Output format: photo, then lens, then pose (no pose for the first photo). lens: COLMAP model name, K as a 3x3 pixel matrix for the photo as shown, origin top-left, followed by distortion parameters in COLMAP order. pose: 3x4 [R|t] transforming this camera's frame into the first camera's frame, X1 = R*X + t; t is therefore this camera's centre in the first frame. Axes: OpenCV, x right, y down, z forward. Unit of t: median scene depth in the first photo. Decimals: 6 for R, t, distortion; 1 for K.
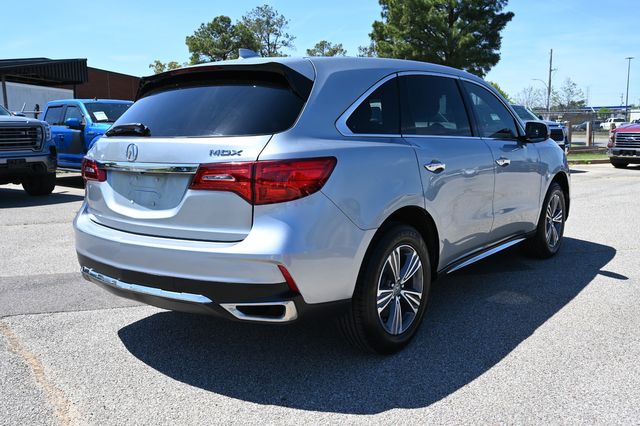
lens RADIAL K [[571.8, 0, 320.0], [0, 571.8, 213.0], [0, 0, 1]] dist [-0.006302, -0.001523]
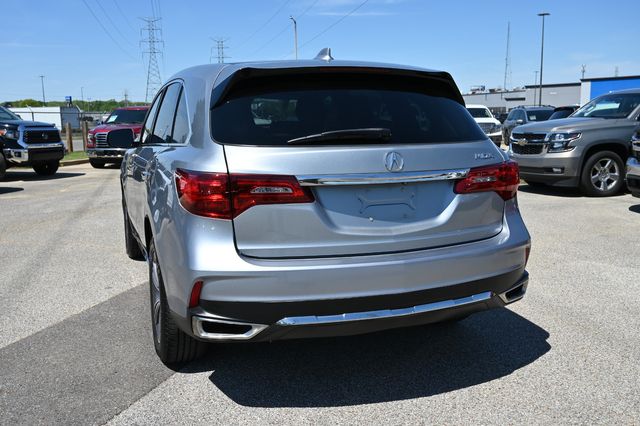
lens RADIAL K [[611.6, 0, 320.0], [0, 611.6, 213.0], [0, 0, 1]] dist [0.000394, -0.002550]
pose [[0.517835, -0.118326, 0.847258, -0.280014], [0.126183, 0.990120, 0.061156, -0.023214], [-0.846123, 0.075241, 0.527650, 0.140311]]
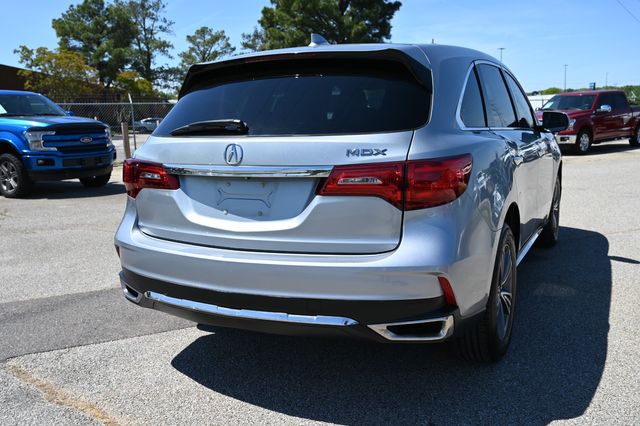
lens RADIAL K [[589.7, 0, 326.1], [0, 589.7, 210.6], [0, 0, 1]] dist [-0.003057, -0.004816]
pose [[0.977504, -0.045066, 0.206045, -0.088049], [0.043446, 0.998979, 0.012384, -0.006403], [-0.206393, -0.003154, 0.978464, 0.027726]]
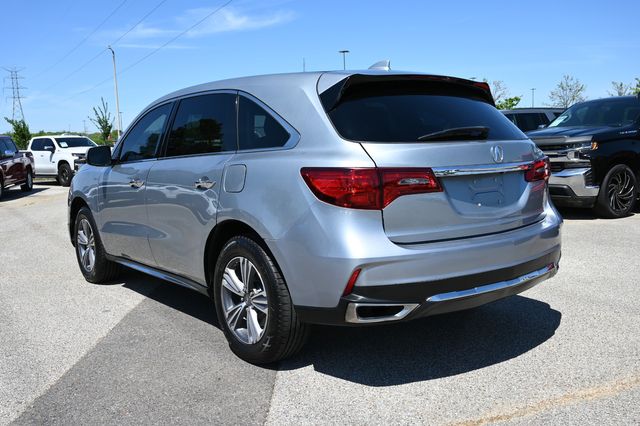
lens RADIAL K [[588.7, 0, 320.0], [0, 588.7, 213.0], [0, 0, 1]] dist [0.000905, -0.000713]
pose [[0.234244, -0.102842, 0.966723, -0.337021], [0.168136, 0.983690, 0.063906, -0.028739], [-0.957528, 0.147572, 0.247715, 0.246831]]
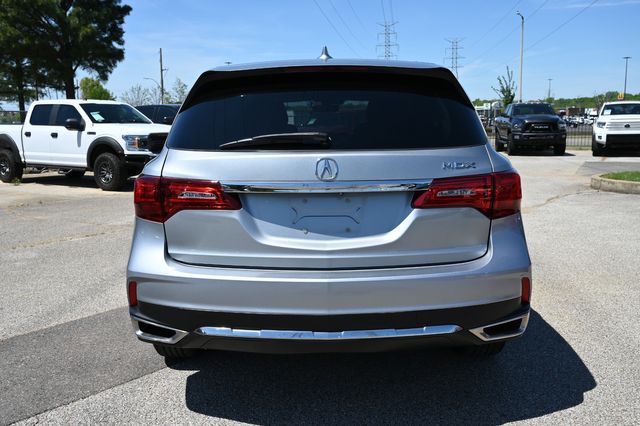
lens RADIAL K [[611.6, 0, 320.0], [0, 611.6, 213.0], [0, 0, 1]] dist [0.000394, -0.002550]
pose [[0.794528, -0.081797, 0.601694, -0.199935], [0.087938, 0.995939, 0.019271, -0.014452], [-0.600827, 0.037600, 0.798495, 0.074555]]
